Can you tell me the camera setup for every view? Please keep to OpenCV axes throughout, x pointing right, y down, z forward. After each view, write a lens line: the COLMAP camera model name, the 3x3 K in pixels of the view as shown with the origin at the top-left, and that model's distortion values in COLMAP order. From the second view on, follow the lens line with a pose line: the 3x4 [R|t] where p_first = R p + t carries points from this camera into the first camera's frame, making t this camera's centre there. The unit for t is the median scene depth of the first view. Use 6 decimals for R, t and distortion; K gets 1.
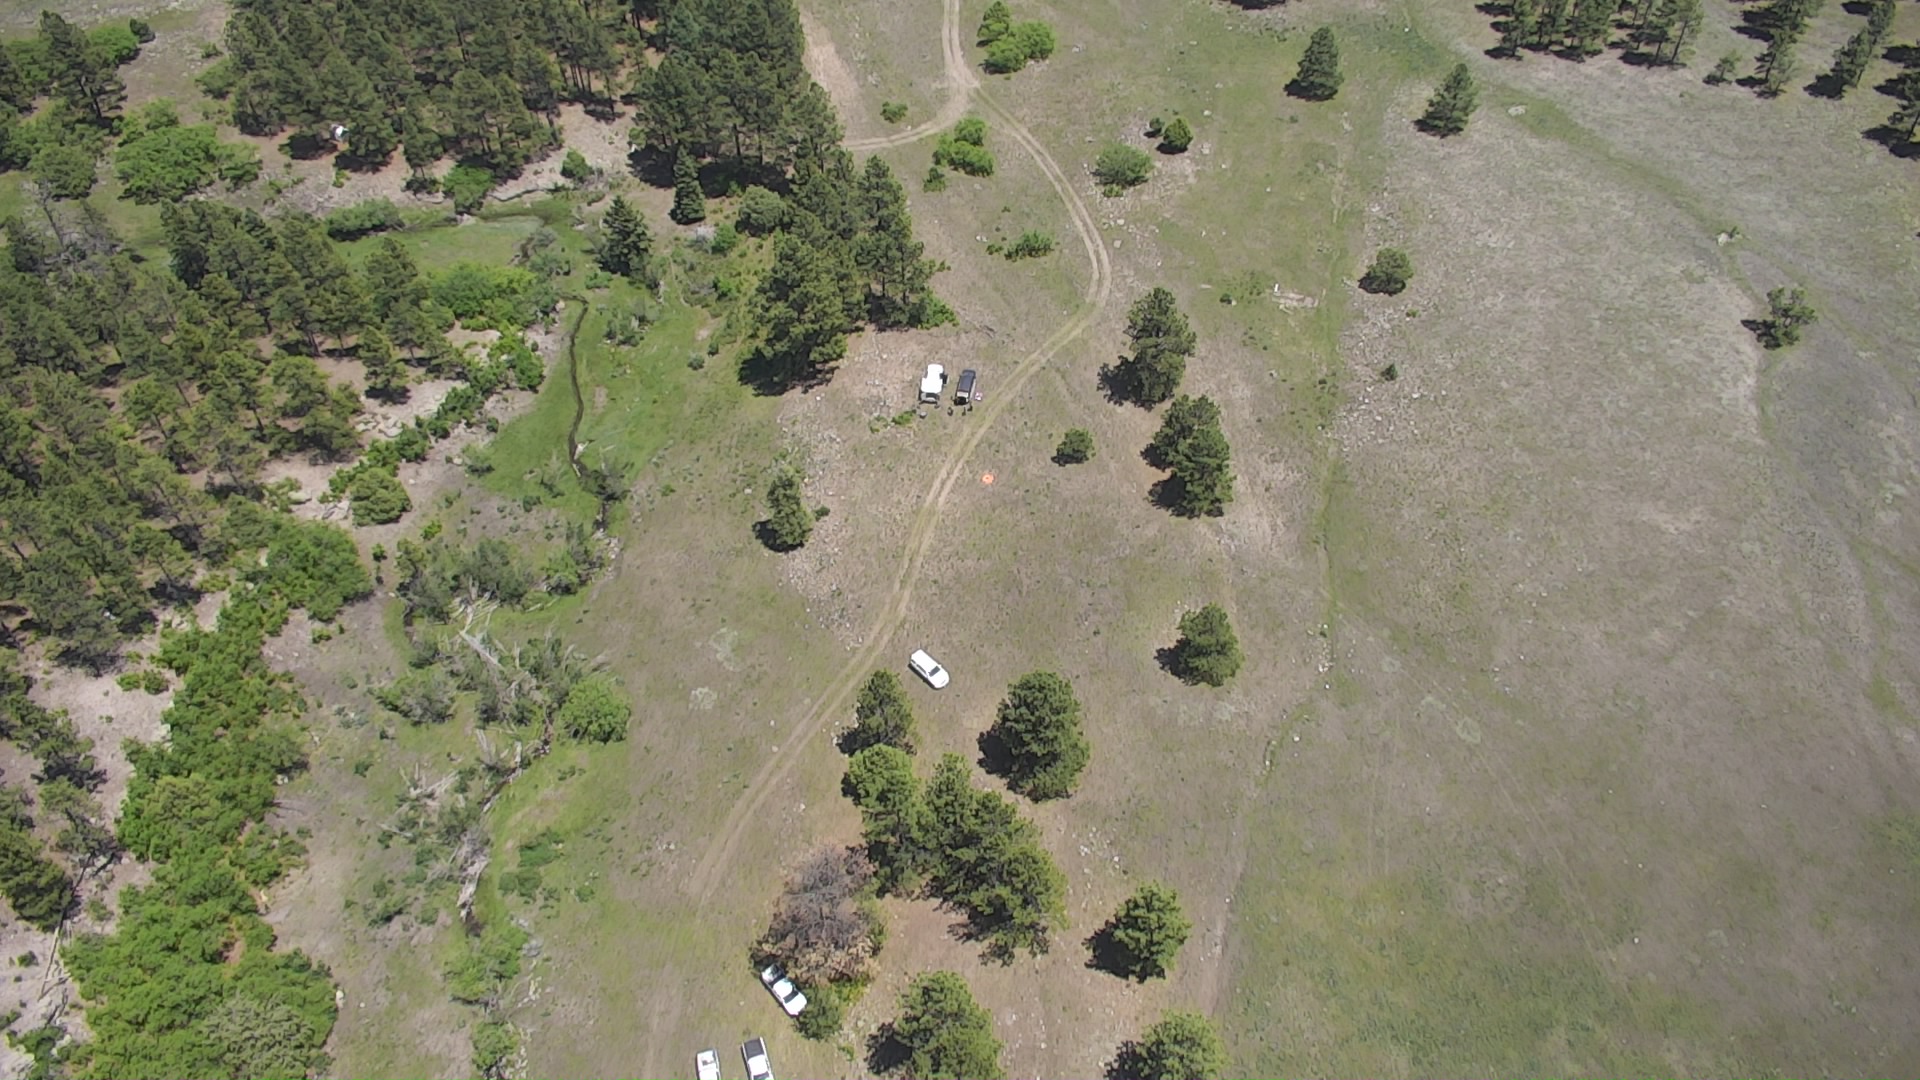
lens RADIAL K [[1558.2, 0, 978.9], [0, 1558.2, 541.7], [0, 0, 1]] dist [-0.077023, 0.055819]
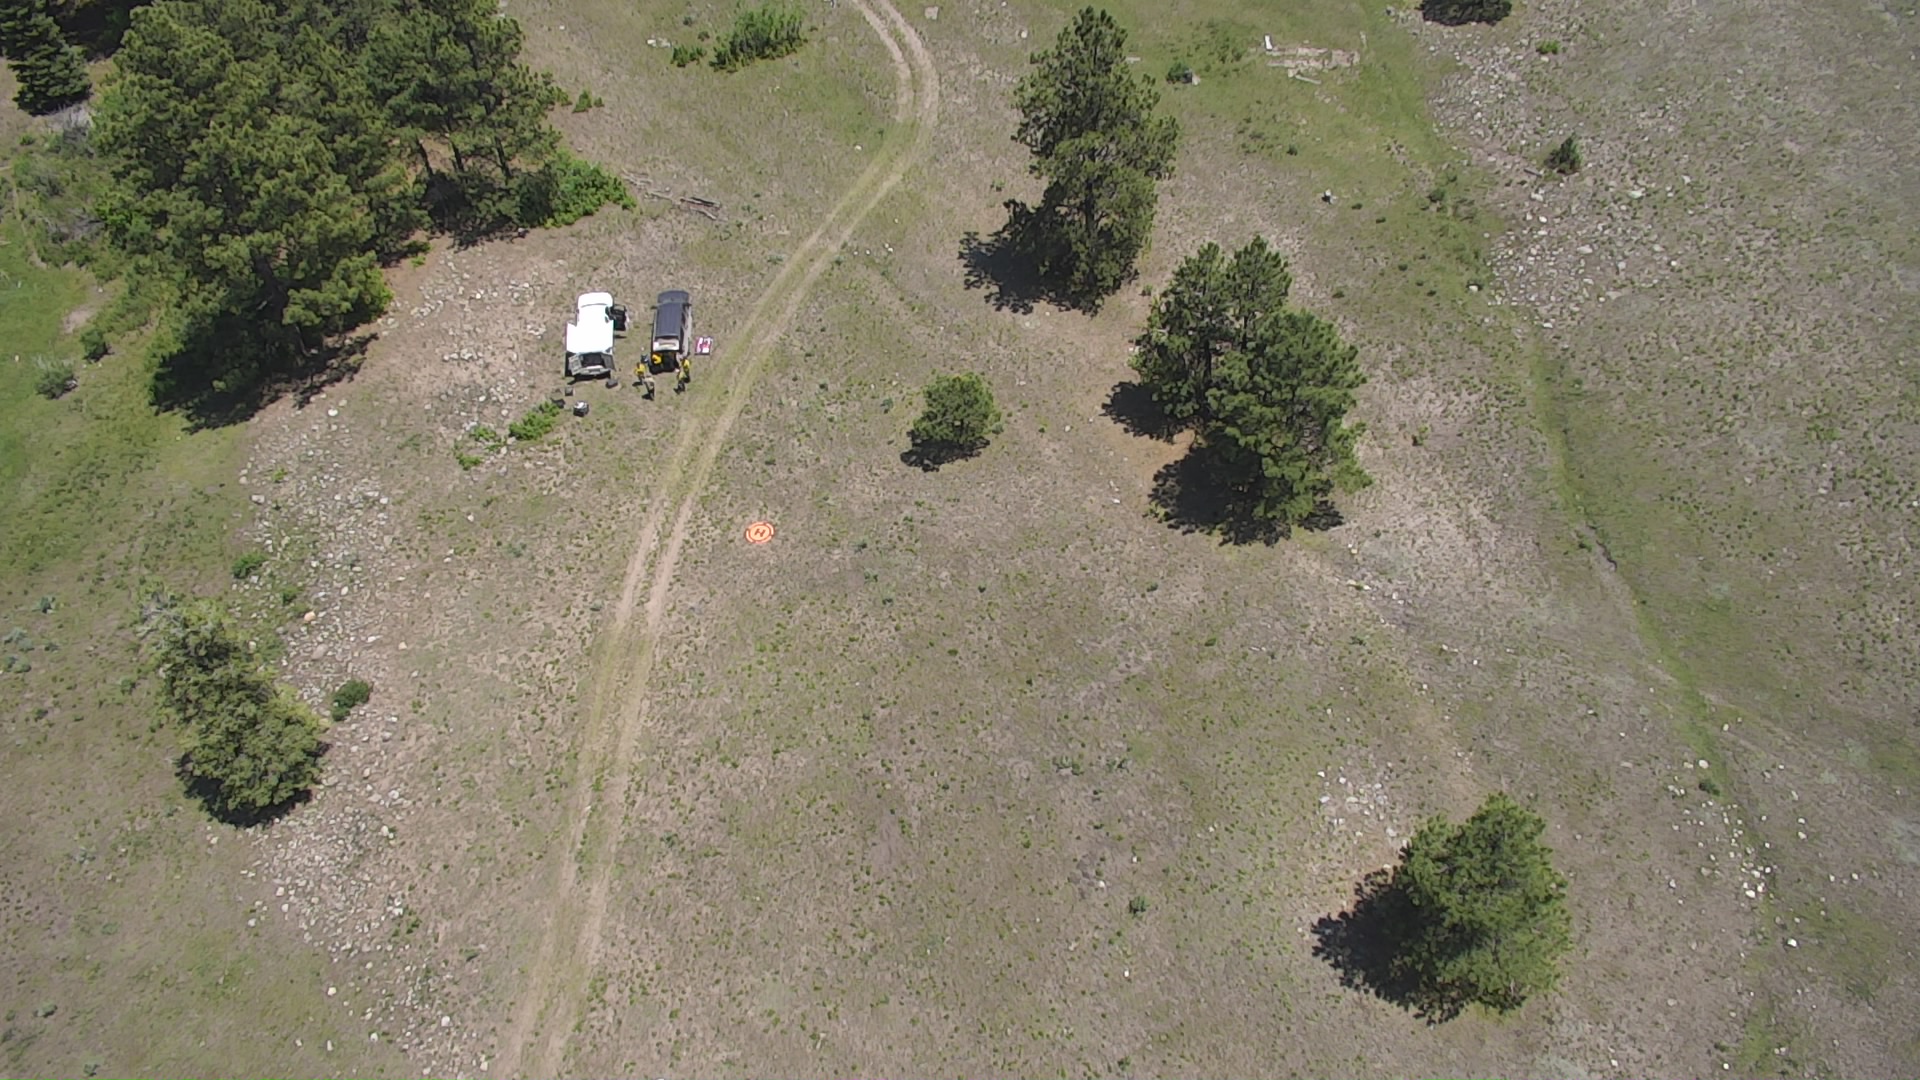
lens RADIAL K [[1558.2, 0, 978.9], [0, 1558.2, 541.7], [0, 0, 1]] dist [-0.077023, 0.055819]
pose [[0.973575, -0.177655, 0.143494, 0.002575], [0.177177, 0.984046, 0.016208, -0.032635], [-0.144085, 0.009644, 0.989518, 0.556200]]
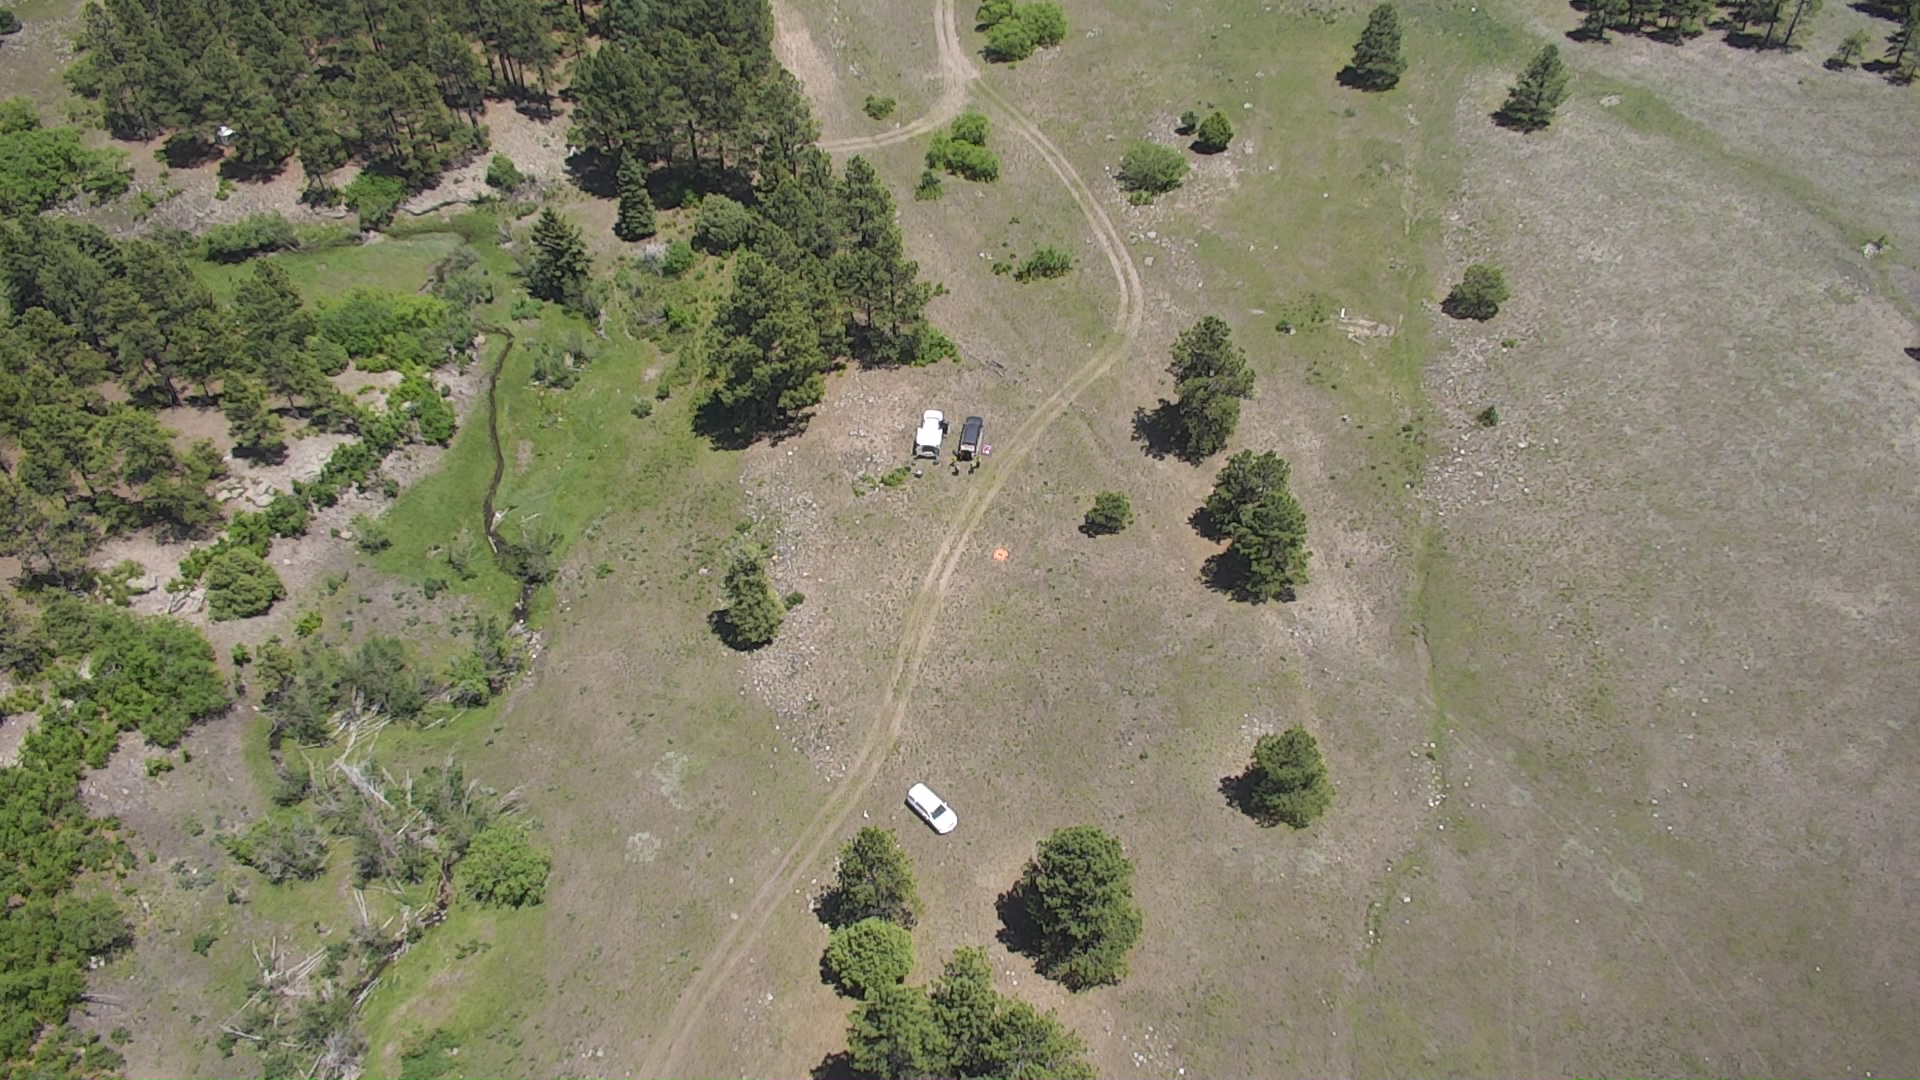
lens RADIAL K [[1558.2, 0, 978.9], [0, 1558.2, 541.7], [0, 0, 1]] dist [-0.077023, 0.055819]
pose [[0.999928, -0.008365, 0.008548, -0.011576], [0.008433, 0.999933, -0.007928, -0.038460], [-0.008481, 0.008000, 0.999932, 0.183768]]
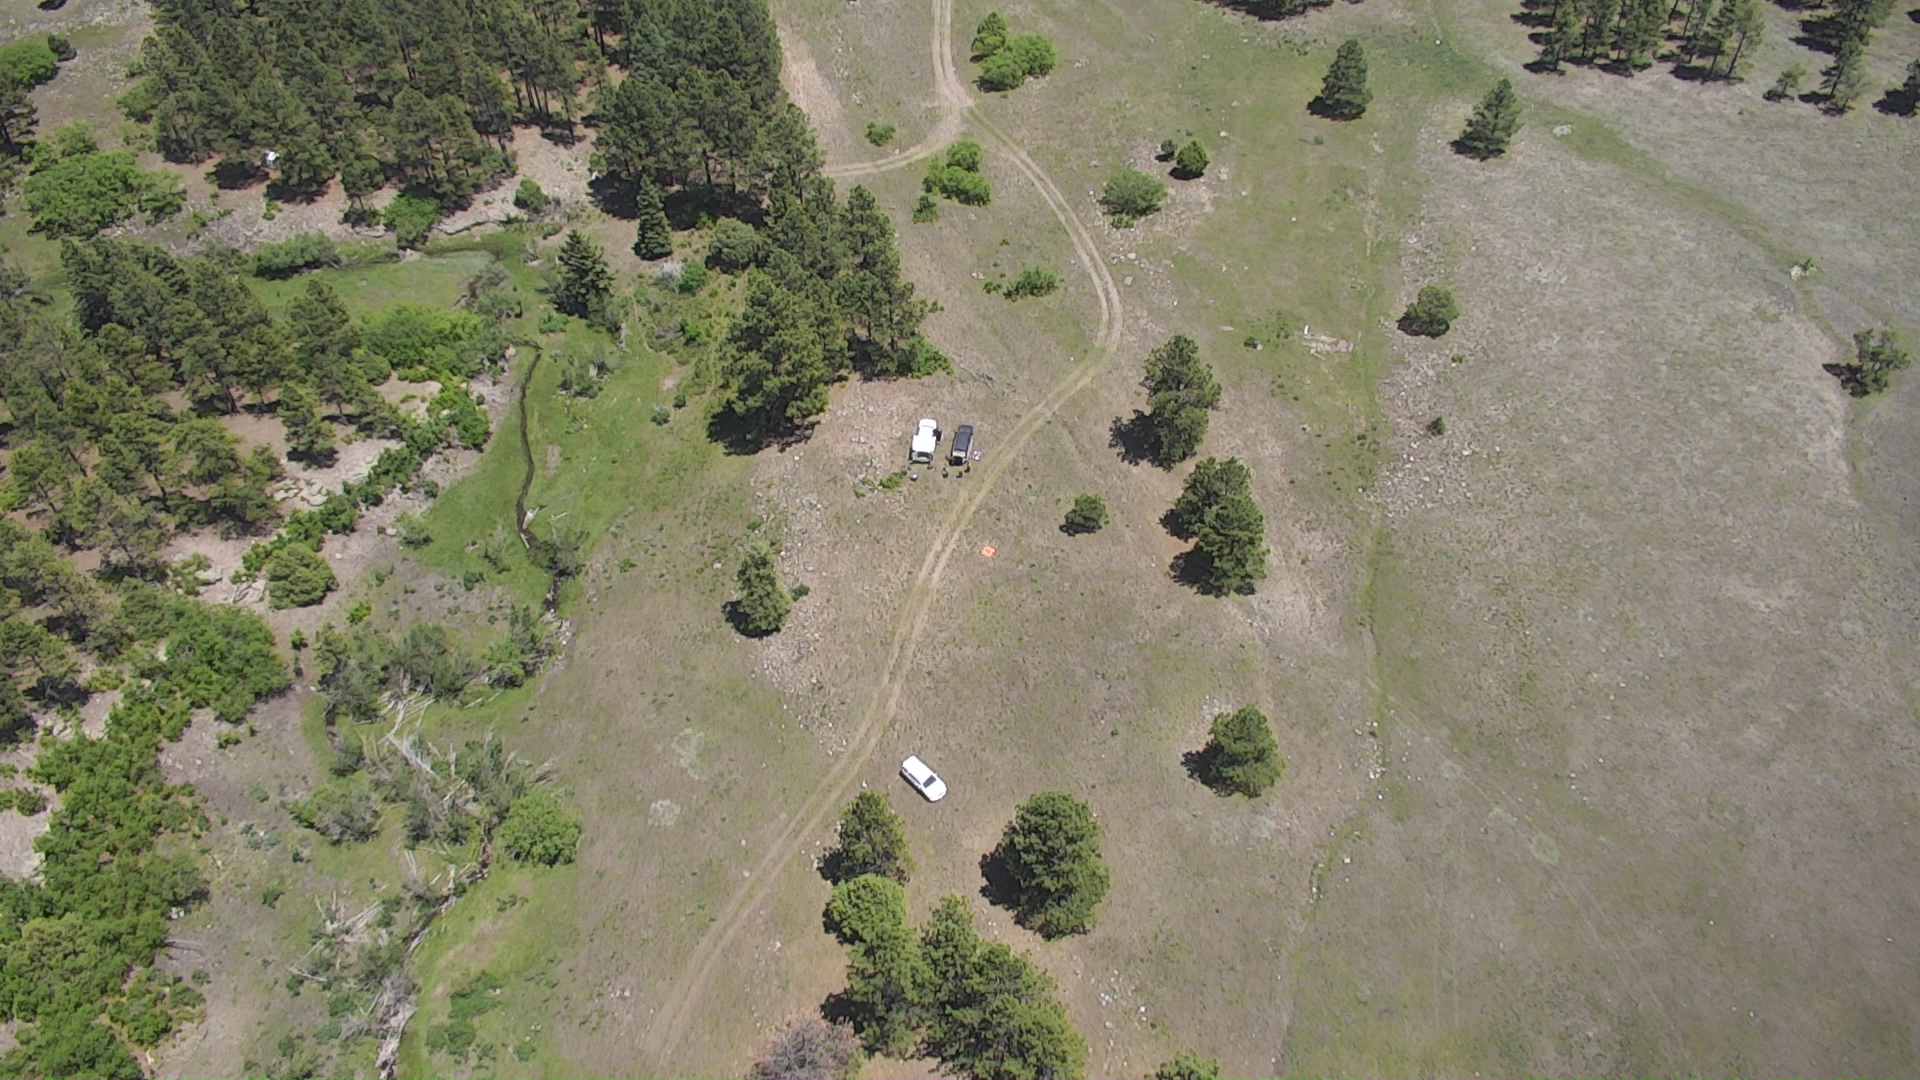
lens RADIAL K [[1558.2, 0, 978.9], [0, 1558.2, 541.7], [0, 0, 1]] dist [-0.077023, 0.055819]
pose [[0.999965, -0.005401, 0.006326, -0.004707], [0.005443, 0.999963, -0.006693, -0.037687], [-0.006289, 0.006727, 0.999958, 0.107971]]
